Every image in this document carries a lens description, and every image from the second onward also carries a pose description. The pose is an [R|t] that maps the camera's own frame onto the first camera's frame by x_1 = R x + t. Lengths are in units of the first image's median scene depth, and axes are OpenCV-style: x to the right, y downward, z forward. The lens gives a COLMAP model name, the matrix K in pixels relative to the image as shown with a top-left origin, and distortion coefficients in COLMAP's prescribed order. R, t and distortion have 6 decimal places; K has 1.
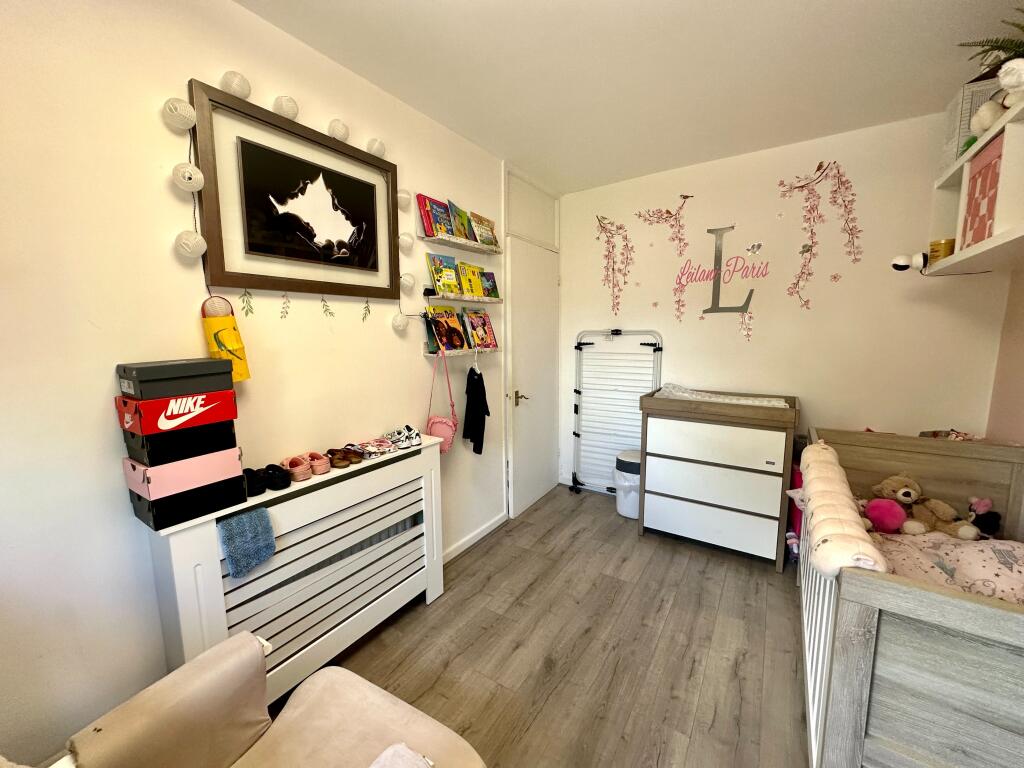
lens RADIAL K [[410.7, 0, 512.0], [0, 410.7, 384.0], [0, 0, 1]] dist [0.000665, -0.000084]
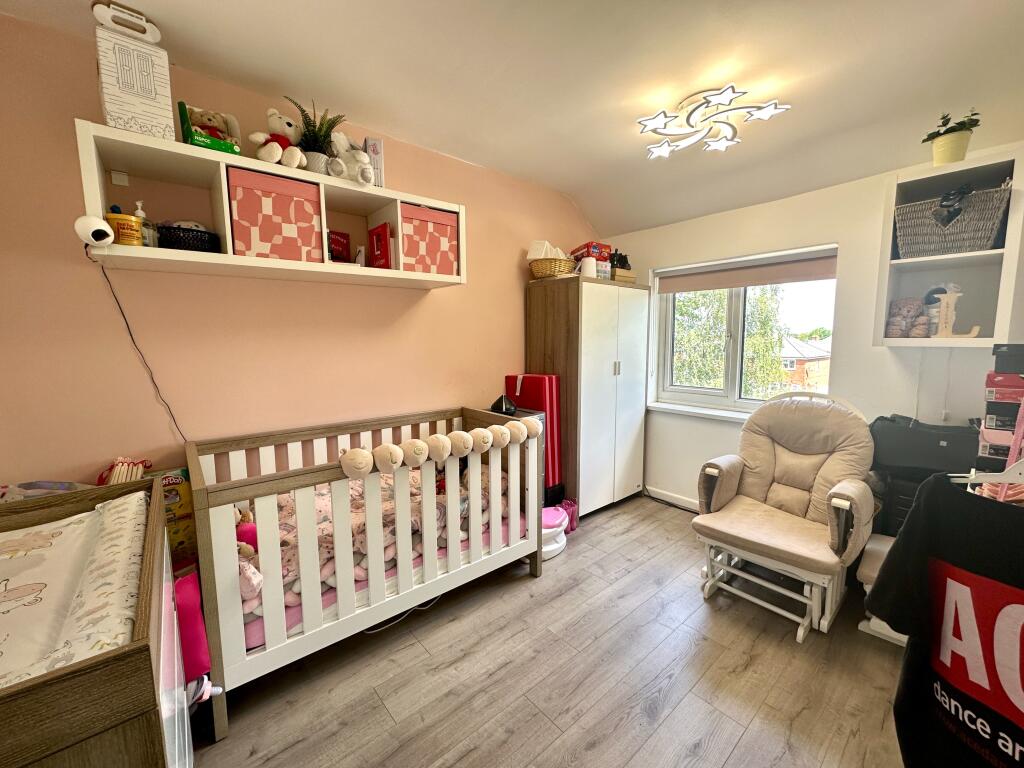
lens RADIAL K [[410.7, 0, 512.0], [0, 410.7, 384.0], [0, 0, 1]] dist [0.000665, -0.000084]
pose [[-0.957271, -0.019012, 0.288566, 0.132326], [0.049971, 0.971952, 0.229807, -0.195765], [-0.284841, 0.234408, -0.929472, 1.682002]]
